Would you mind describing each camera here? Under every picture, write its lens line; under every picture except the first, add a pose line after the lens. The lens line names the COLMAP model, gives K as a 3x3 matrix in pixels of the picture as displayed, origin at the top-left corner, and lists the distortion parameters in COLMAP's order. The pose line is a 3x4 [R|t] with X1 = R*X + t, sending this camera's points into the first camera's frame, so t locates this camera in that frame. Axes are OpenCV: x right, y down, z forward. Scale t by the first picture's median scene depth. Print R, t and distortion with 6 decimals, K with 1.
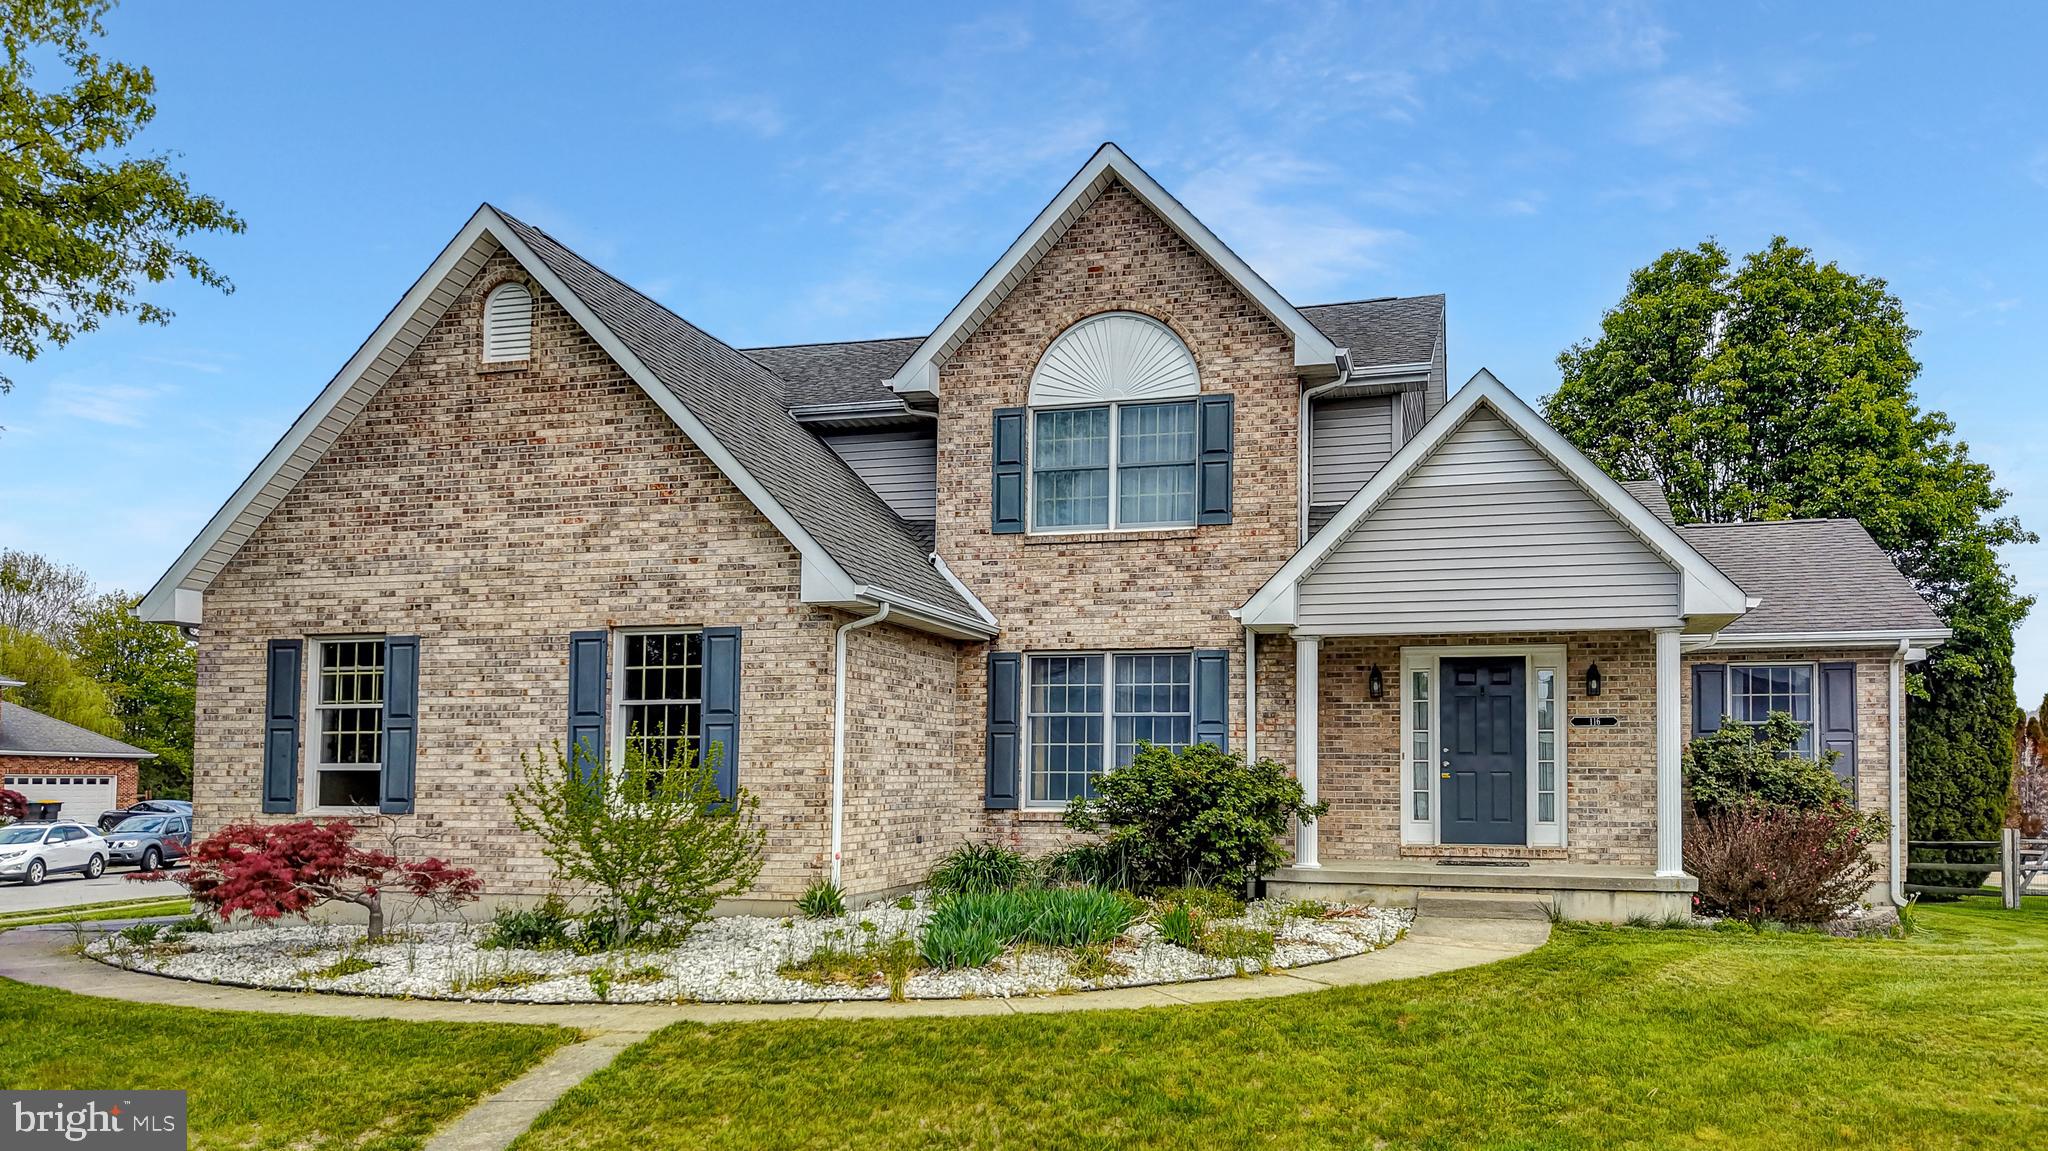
lens RADIAL K [[1437.0, 0, 1142.6], [0, 1437.0, 669.9], [0, 0, 1]] dist [0.041362, -0.049627]
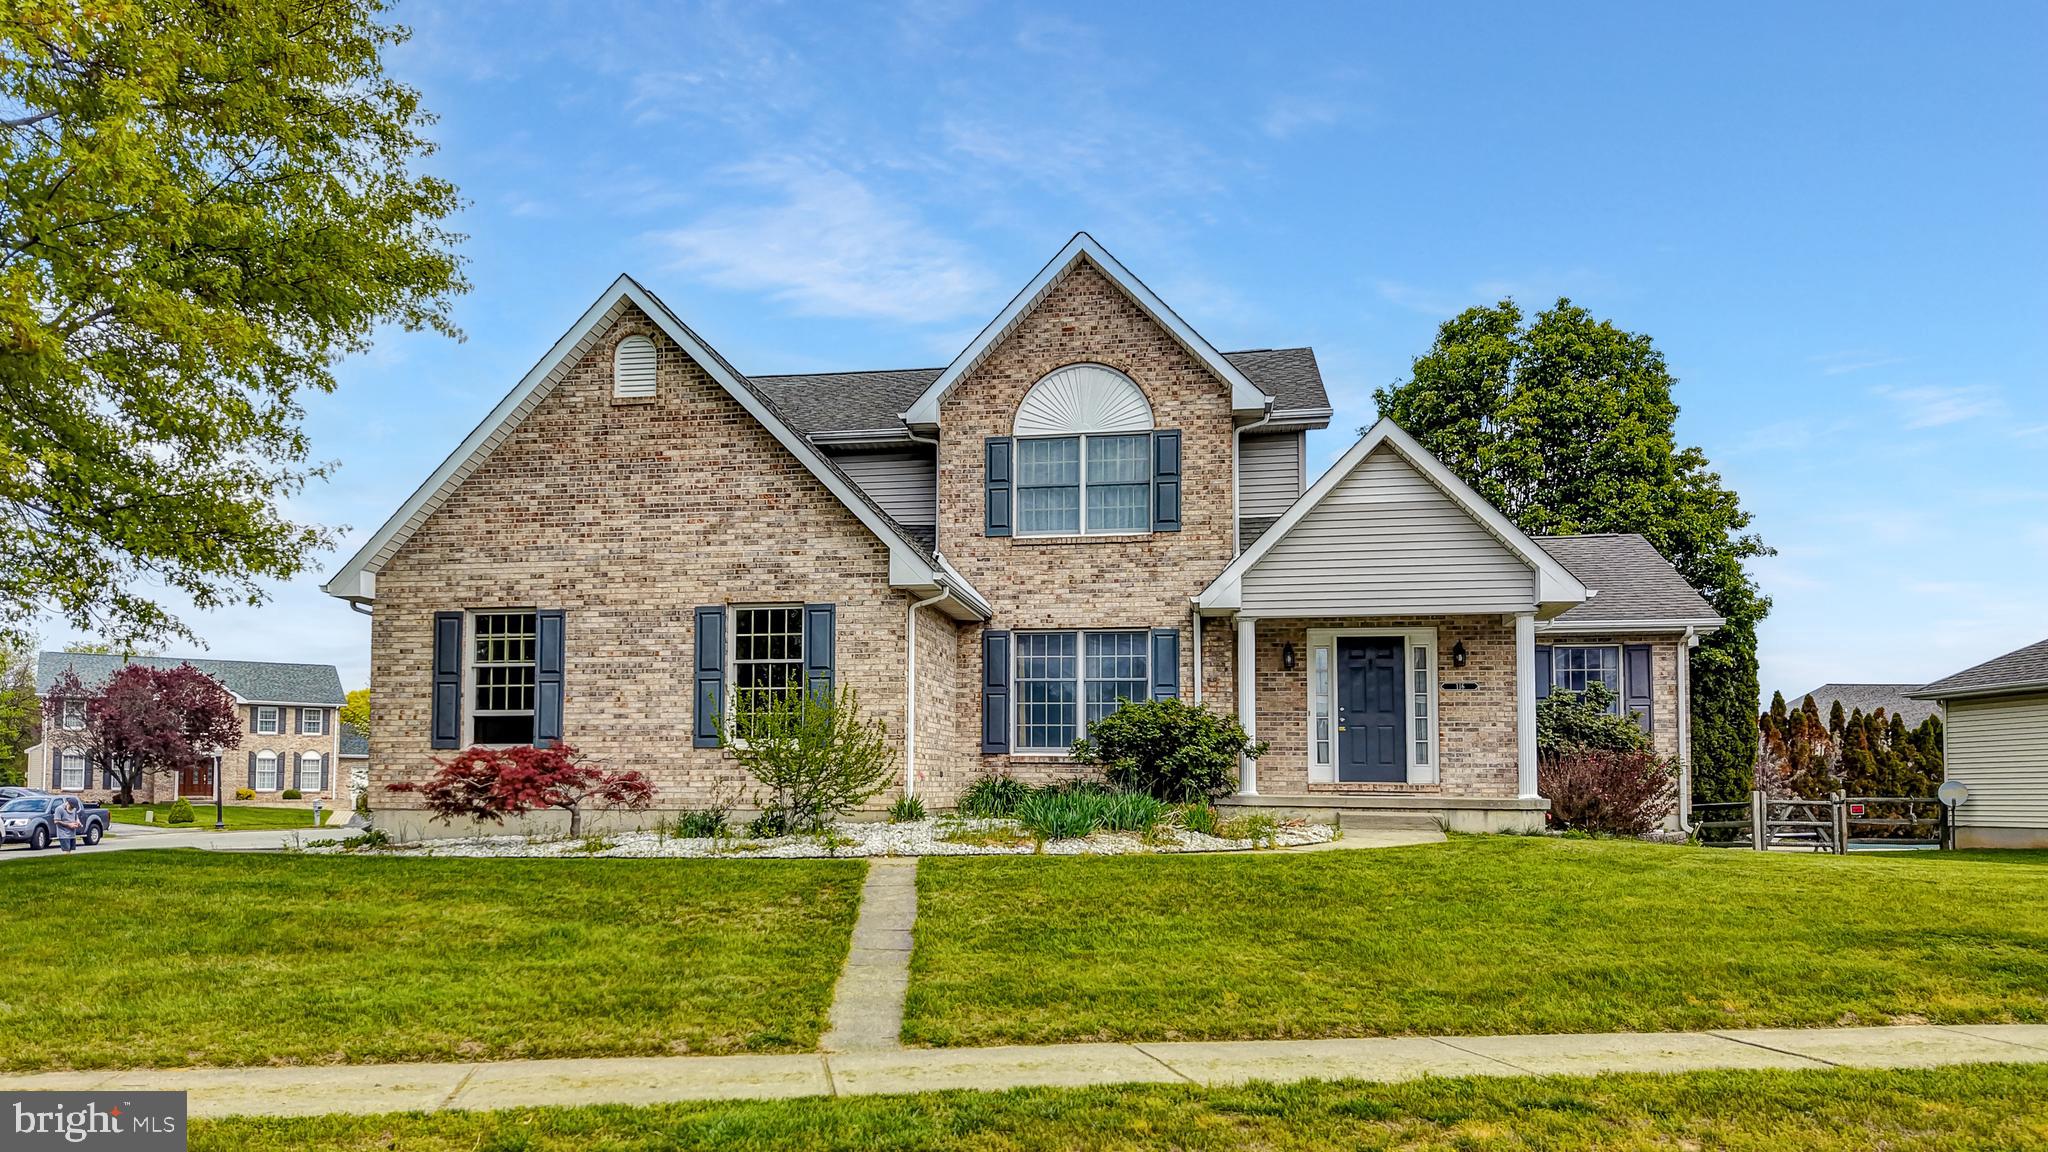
lens RADIAL K [[1437.0, 0, 977.9], [0, 1437.0, 643.5], [0, 0, 1]] dist [0.041362, -0.049627]
pose [[0.998122, 0.008985, 0.060595, -0.191974], [-0.007432, 0.999640, -0.025799, 0.032808], [-0.060805, 0.025300, 0.997829, -0.260113]]
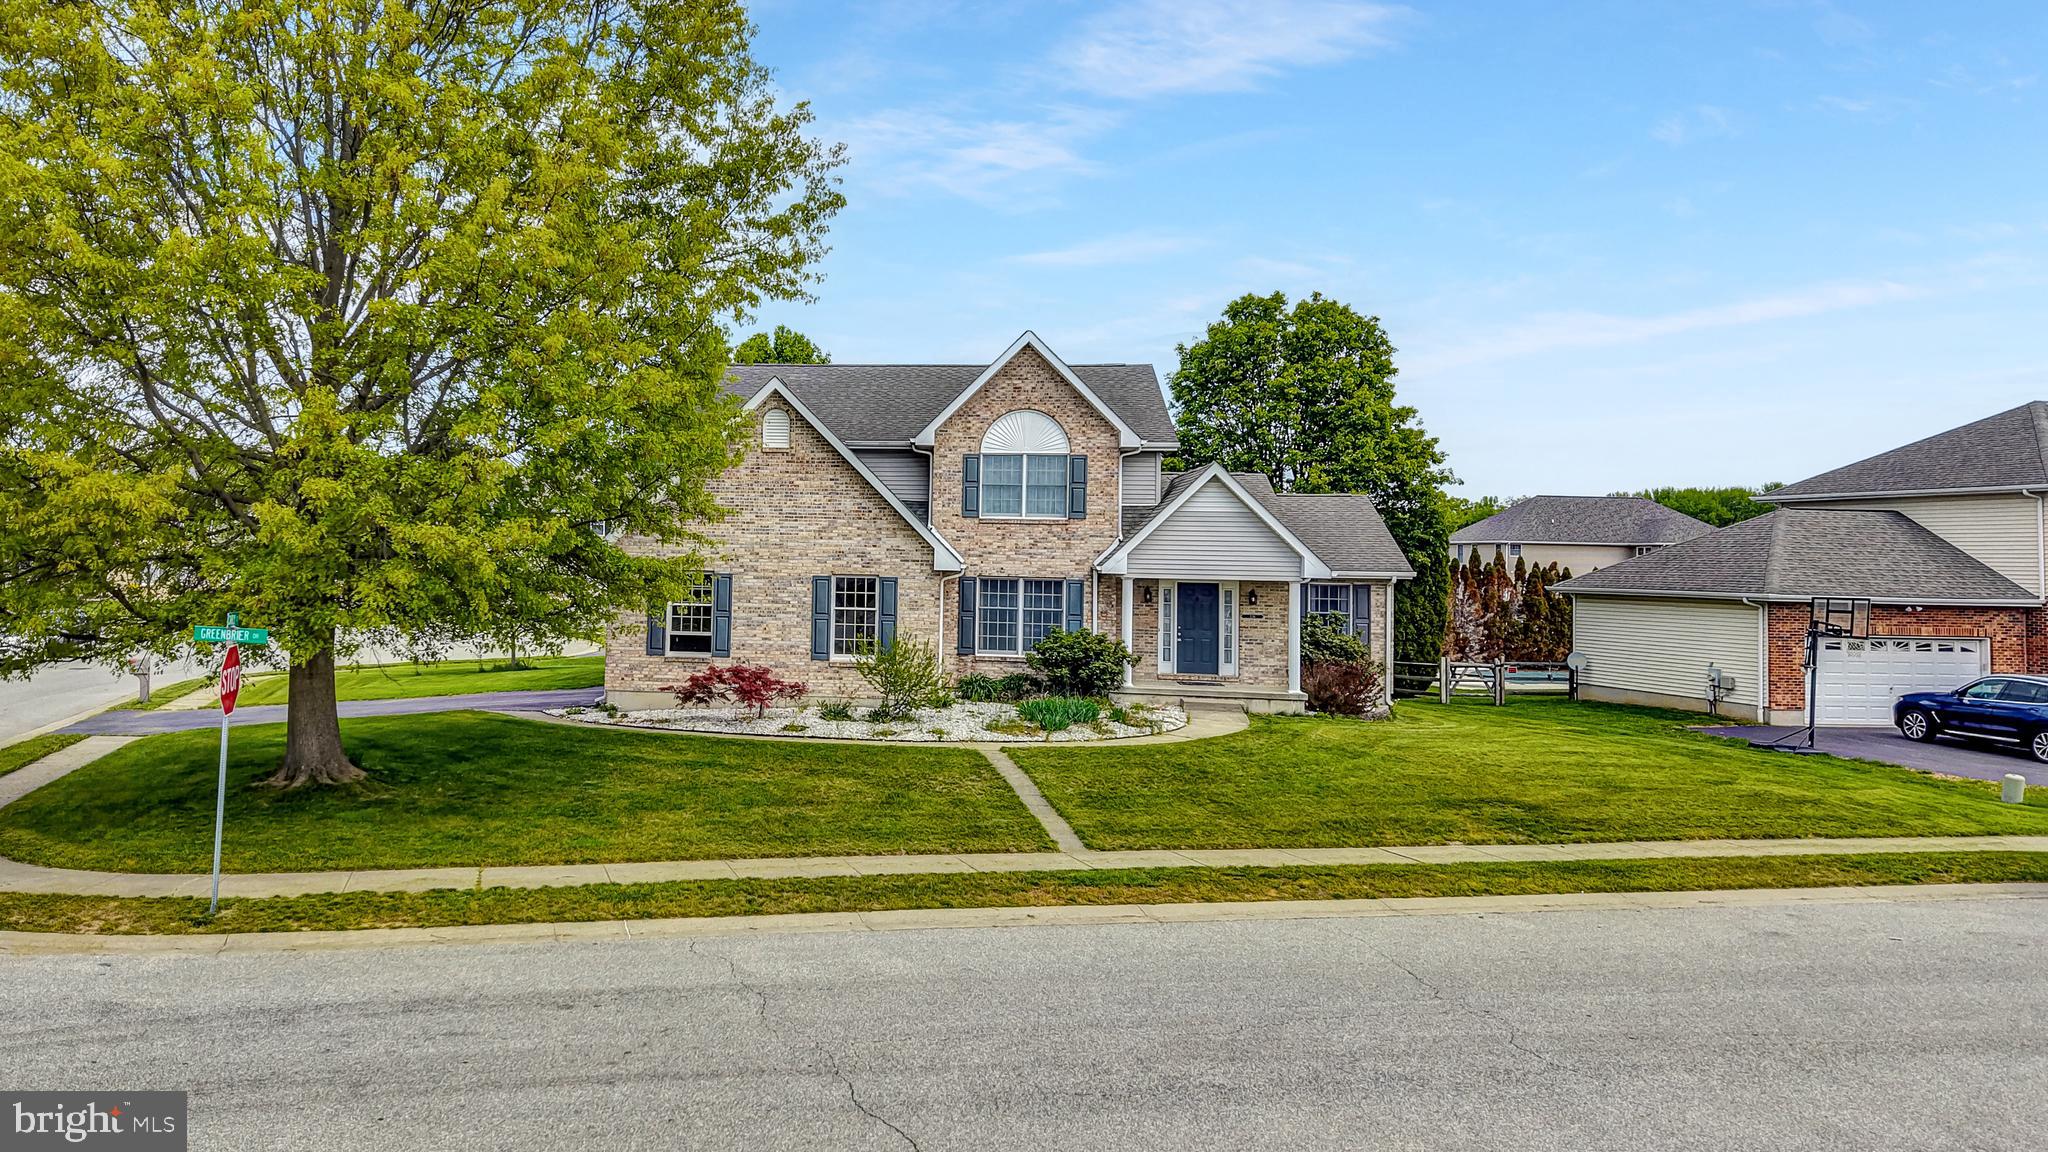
lens RADIAL K [[1437.0, 0, 764.7], [0, 1437.0, 425.6], [0, 0, 1]] dist [0.041362, -0.049627]
pose [[0.995522, 0.025771, 0.090950, -0.584002], [-0.024664, 0.999608, -0.013283, -0.193729], [-0.091257, 0.010980, 0.995767, -1.016548]]
